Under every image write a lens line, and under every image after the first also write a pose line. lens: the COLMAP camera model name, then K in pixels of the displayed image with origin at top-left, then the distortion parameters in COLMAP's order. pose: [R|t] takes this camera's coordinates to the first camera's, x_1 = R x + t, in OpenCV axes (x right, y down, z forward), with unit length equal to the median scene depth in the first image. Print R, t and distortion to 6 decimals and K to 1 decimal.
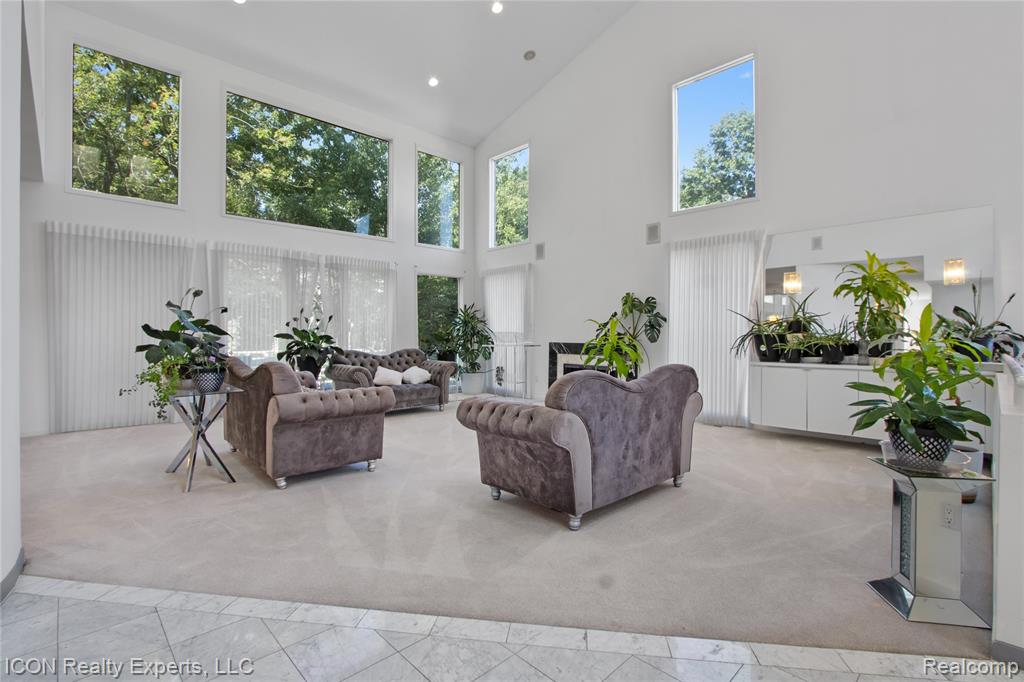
lens RADIAL K [[481.9, 0, 508.6], [0, 481.9, 336.0], [0, 0, 1]] dist [-0.017990, 0.000735]
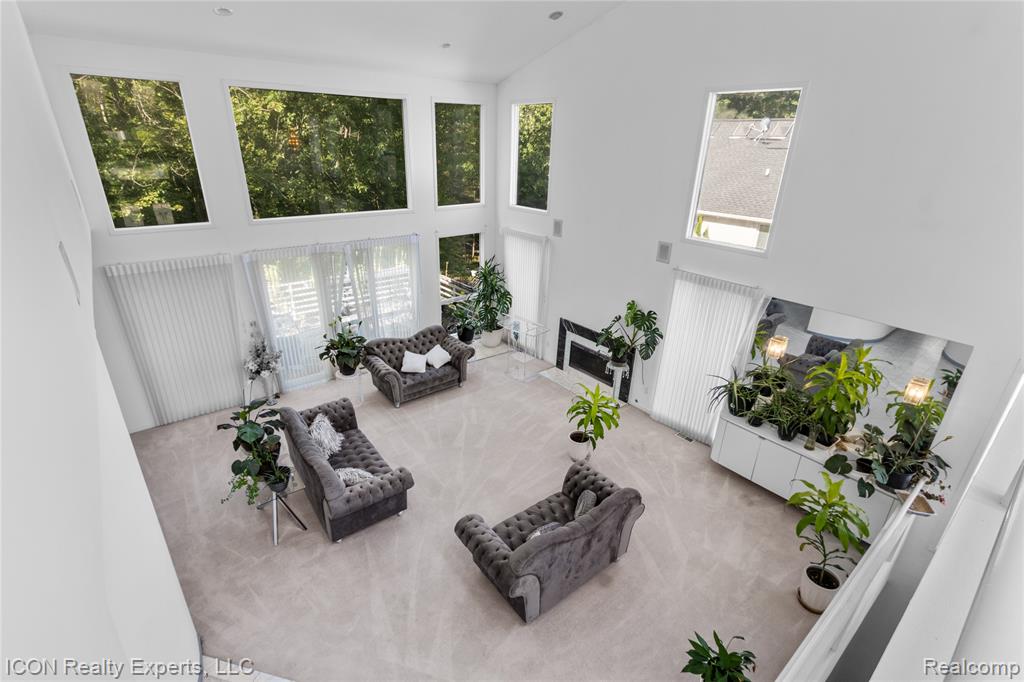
lens RADIAL K [[483.9, 0, 506.4], [0, 483.9, 345.6], [0, 0, 1]] dist [0.000909, -0.000285]
pose [[0.995921, 0.052990, -0.073025, 0.052680], [-0.019983, 0.918810, 0.394194, -0.401014], [0.087984, -0.391127, 0.916122, -0.033358]]
